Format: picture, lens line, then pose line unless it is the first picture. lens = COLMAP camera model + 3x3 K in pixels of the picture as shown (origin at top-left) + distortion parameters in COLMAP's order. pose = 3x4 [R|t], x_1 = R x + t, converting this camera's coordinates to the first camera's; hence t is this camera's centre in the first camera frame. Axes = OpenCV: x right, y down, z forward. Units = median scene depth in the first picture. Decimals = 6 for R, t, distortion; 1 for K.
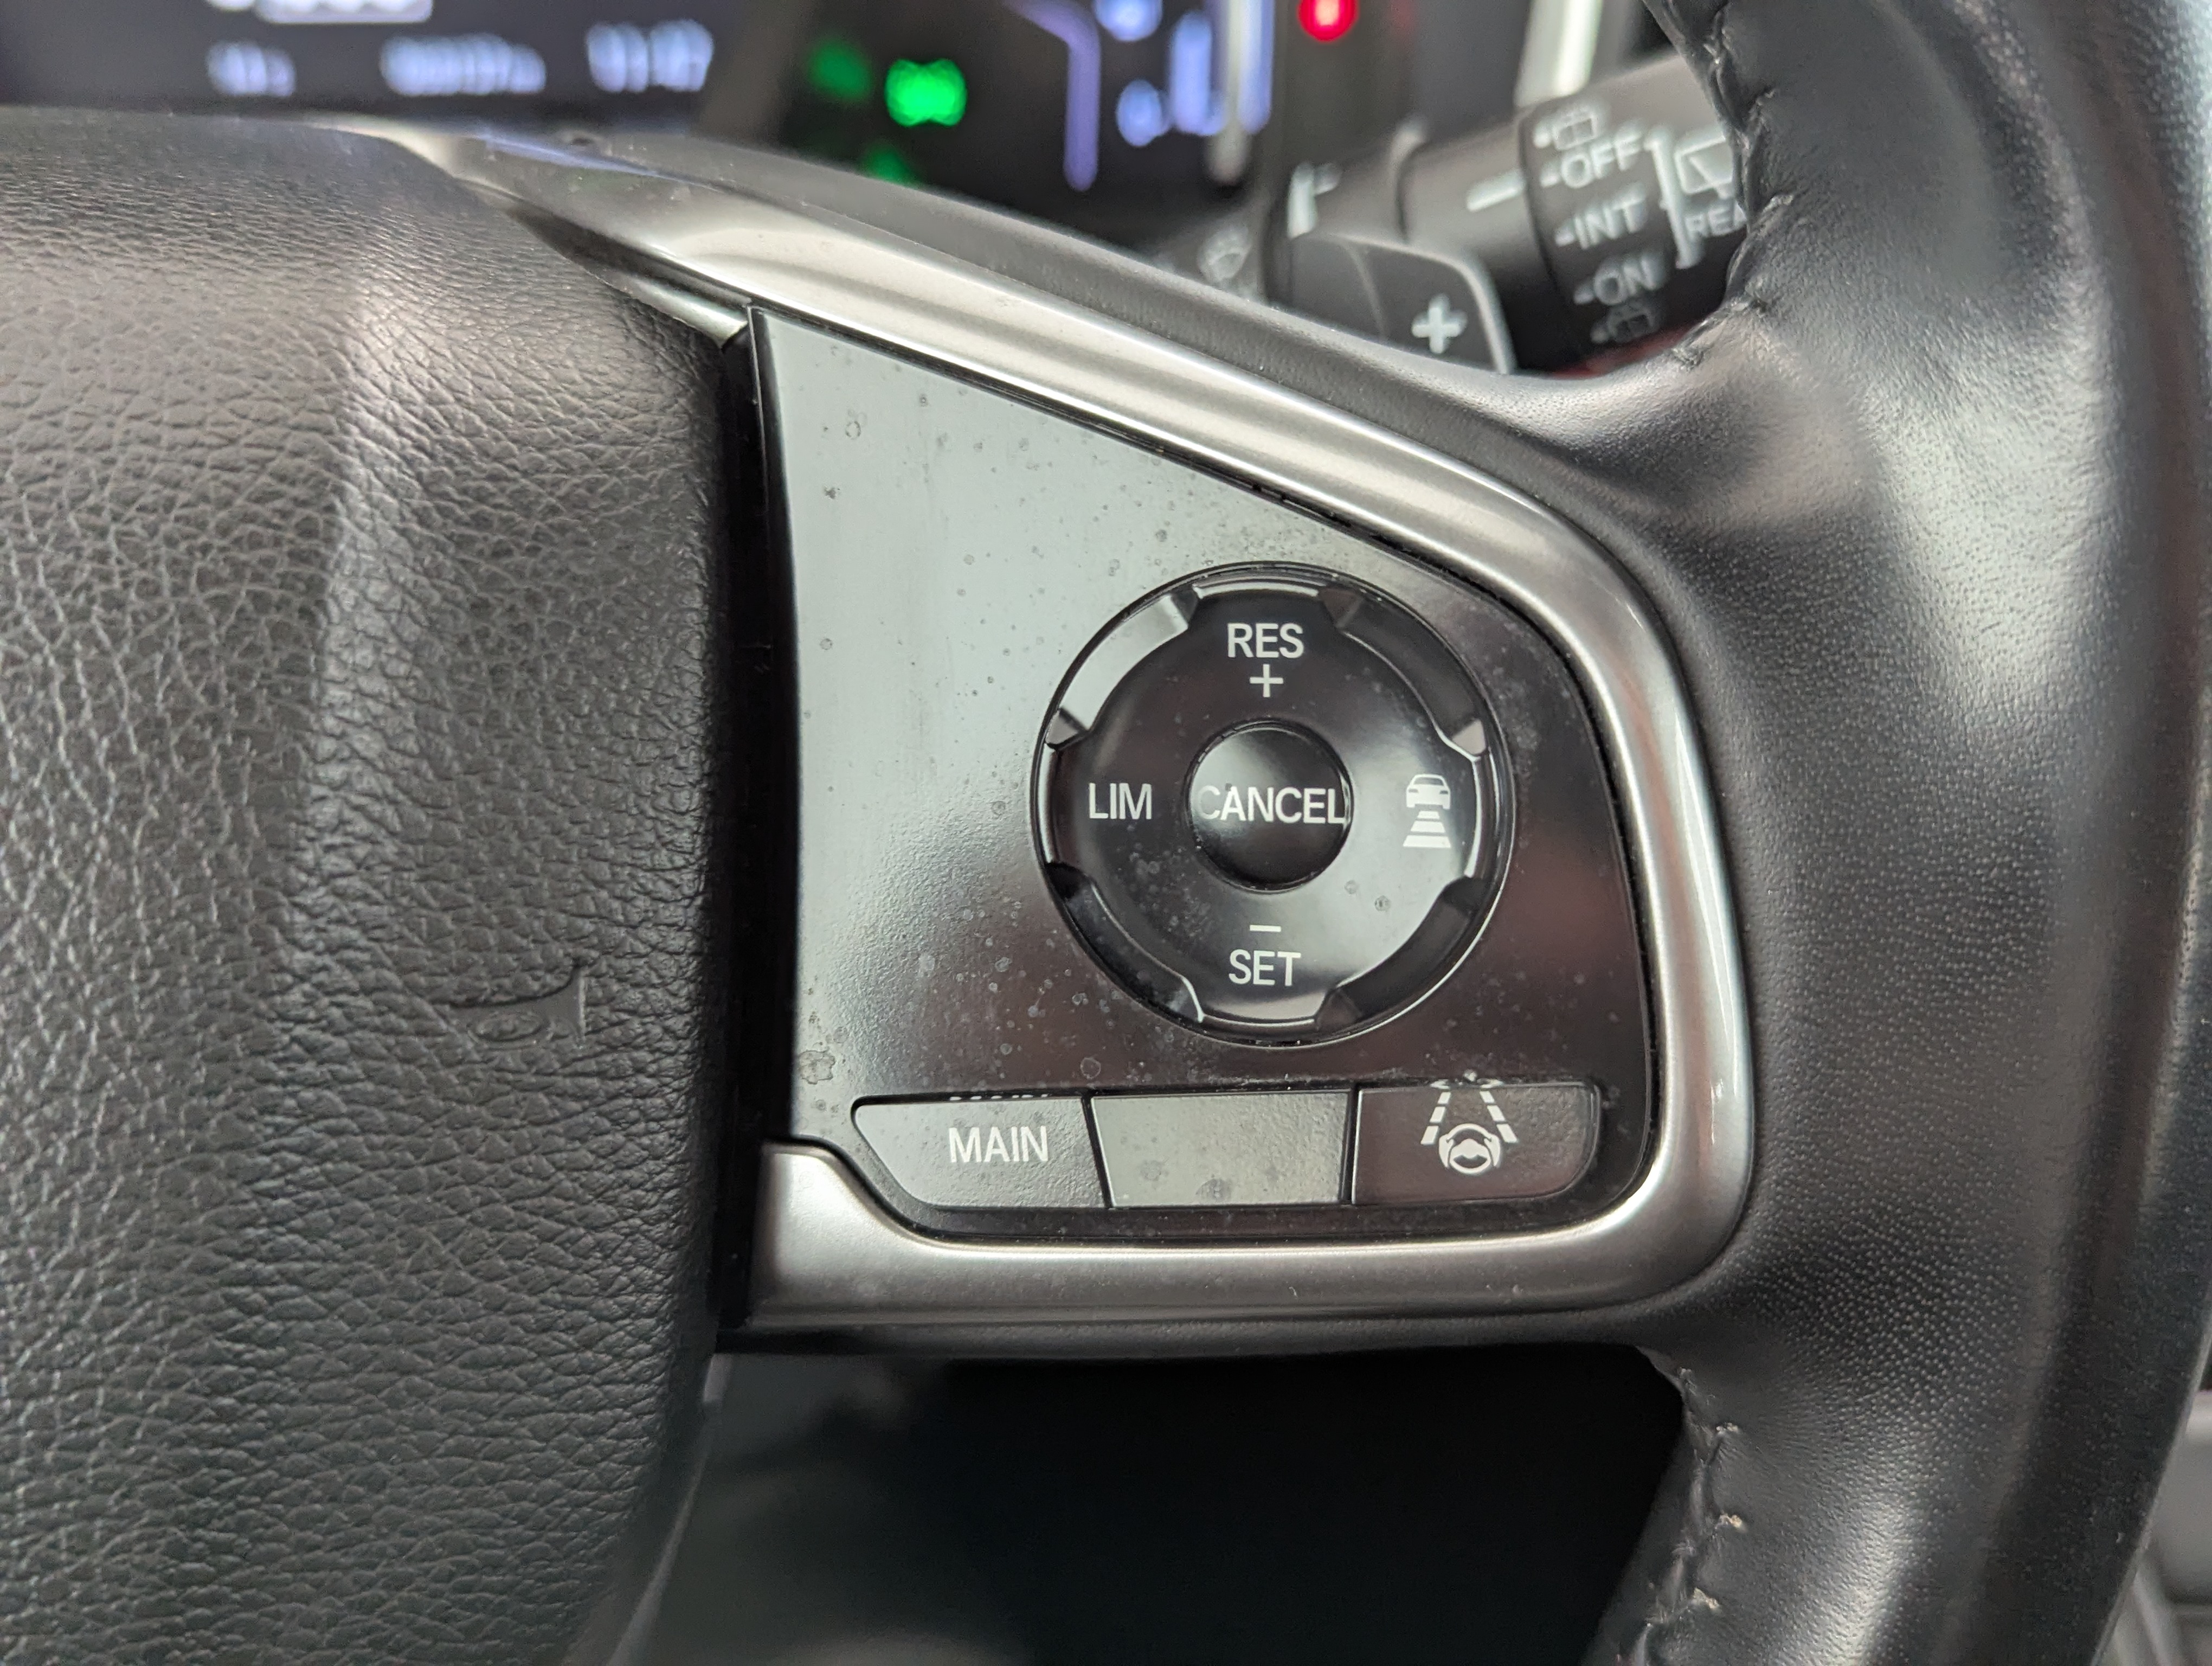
lens RADIAL K [[1994.3, 0, 1092.5], [0, 1994.3, 827.2], [0, 0, 1]] dist [0.039239, -0.031548]
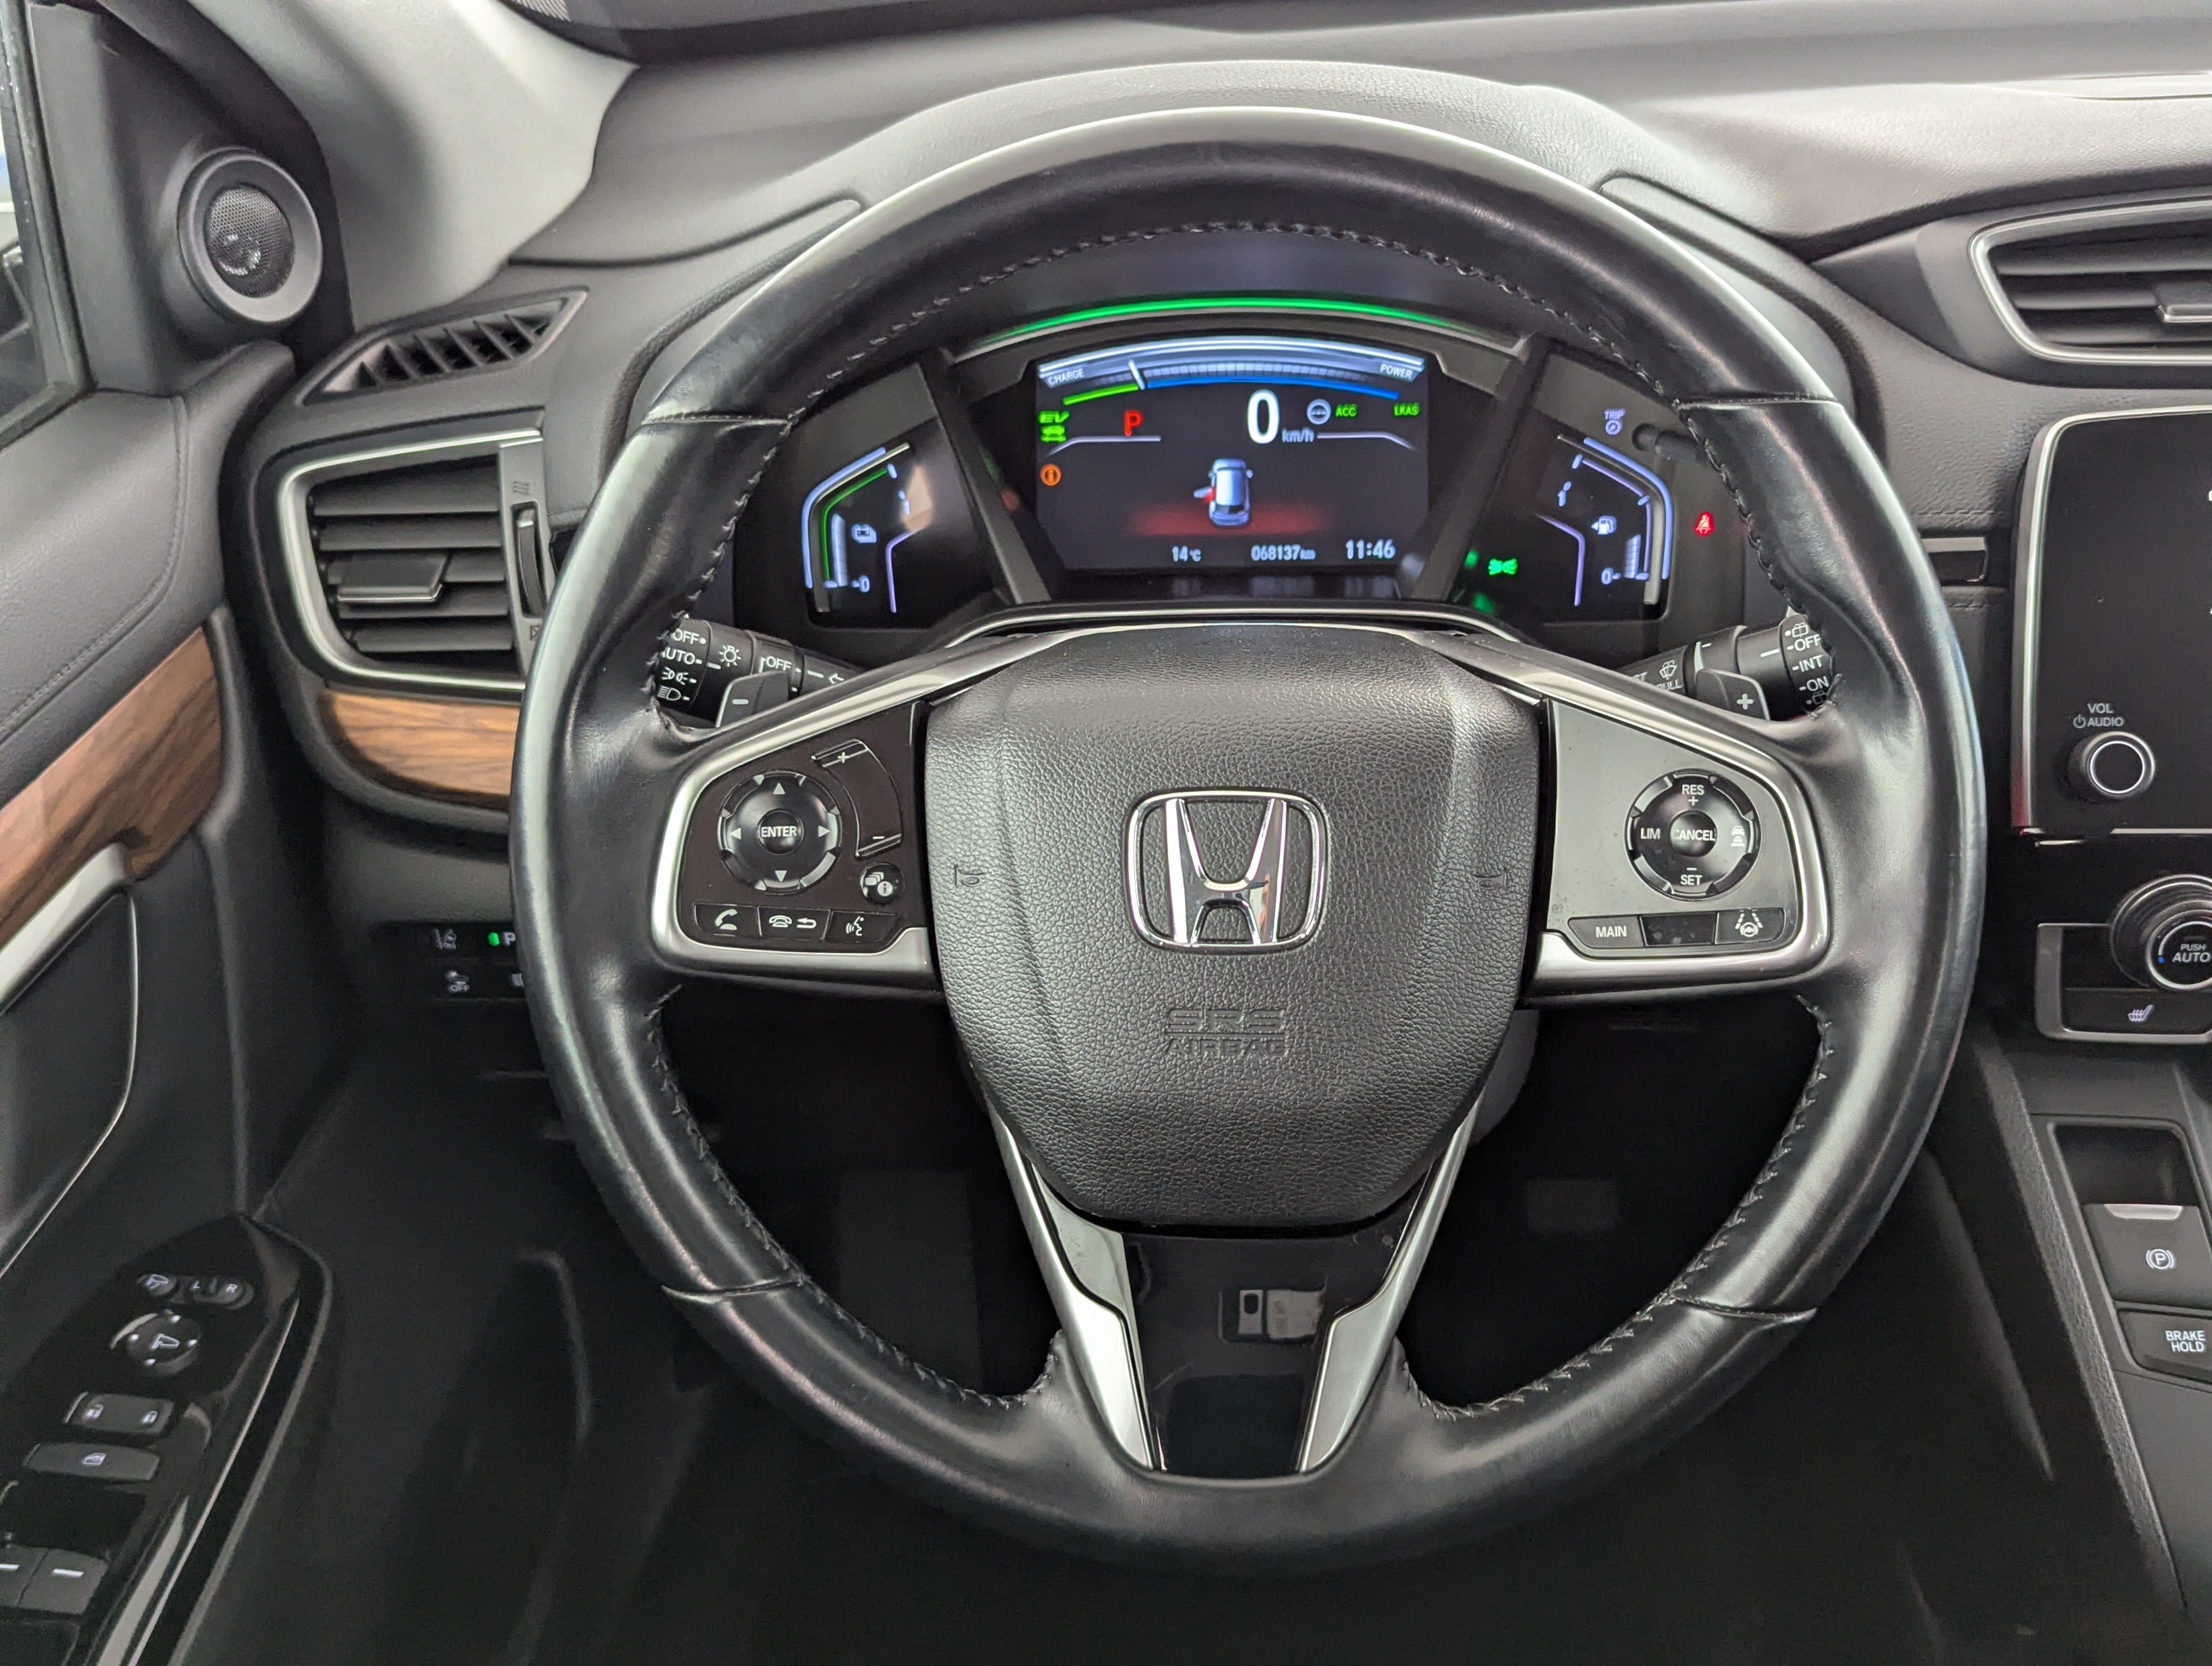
lens RADIAL K [[1994.3, 0, 1141.6], [0, 1994.3, 824.5], [0, 0, 1]] dist [0.039239, -0.031548]
pose [[0.988960, 0.032415, -0.144591, -0.349775], [-0.052052, 0.989590, -0.134173, 0.470185], [0.138736, 0.140218, 0.980353, -2.504691]]
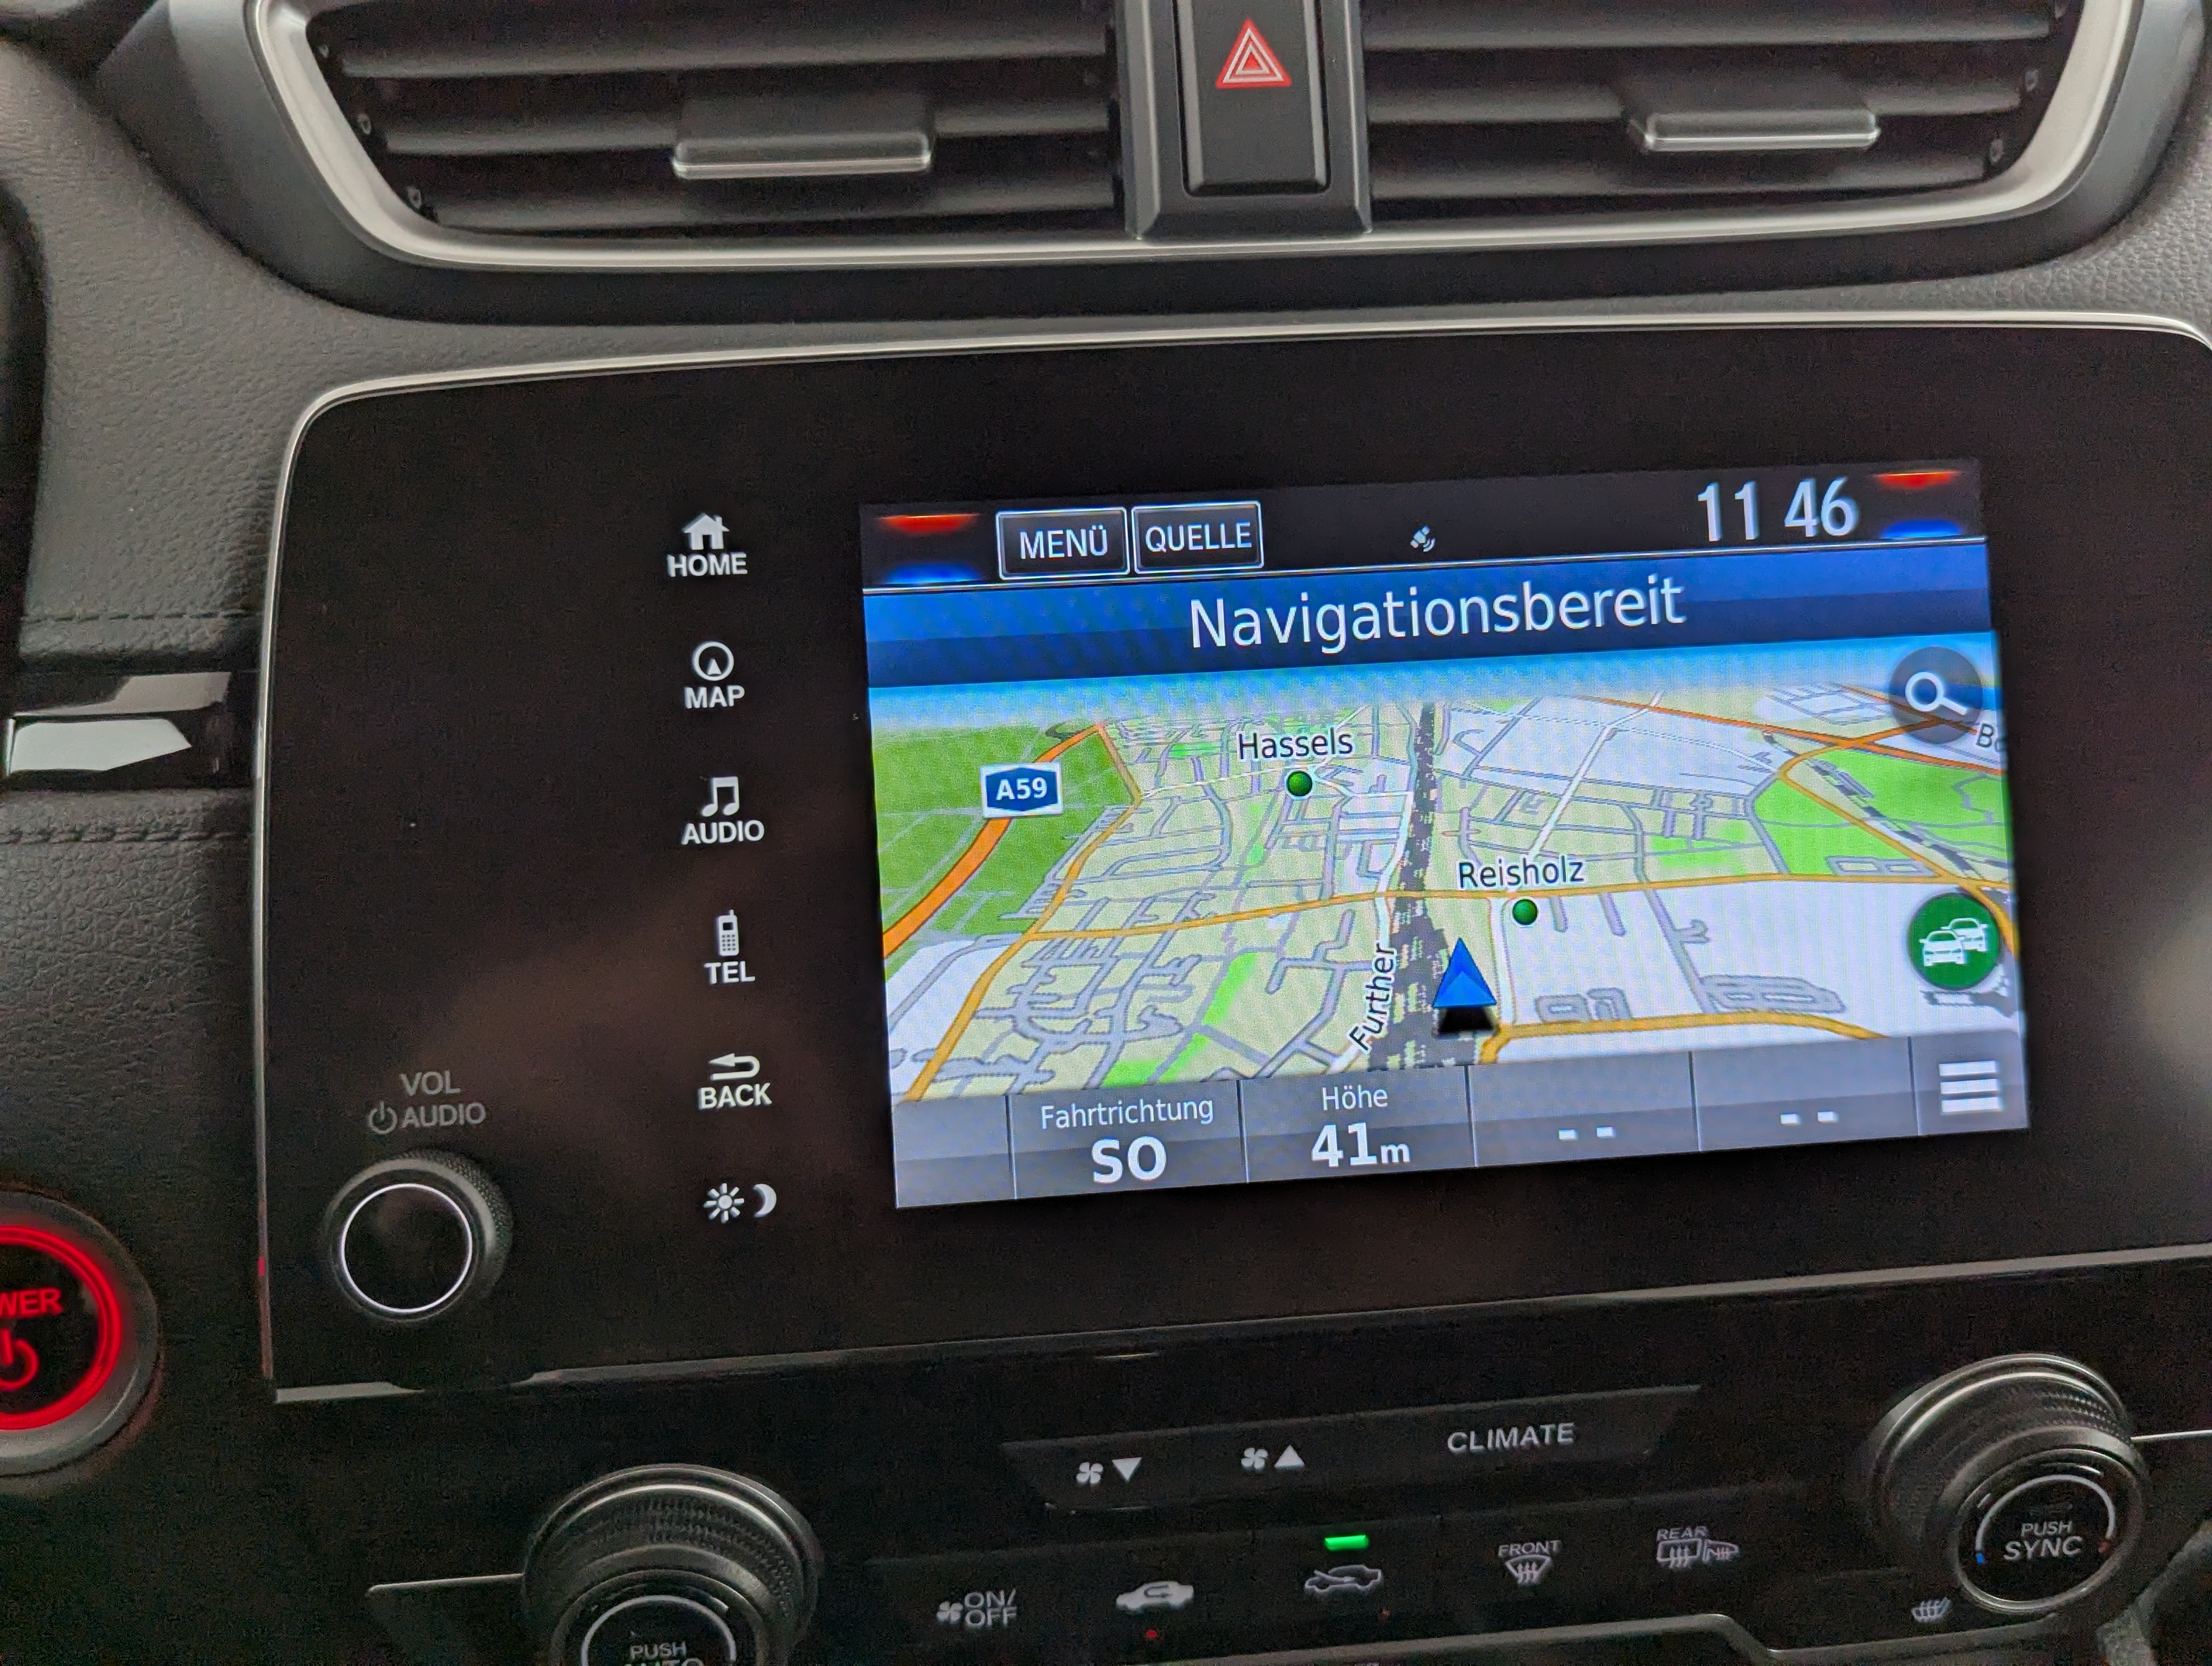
lens RADIAL K [[1994.3, 0, 1144.1], [0, 1994.3, 881.7], [0, 0, 1]] dist [0.039239, -0.031548]
pose [[0.999776, -0.018668, 0.009970, 1.571998], [0.019852, 0.990497, -0.136093, -0.341721], [-0.007335, 0.136261, 0.990646, 0.039706]]
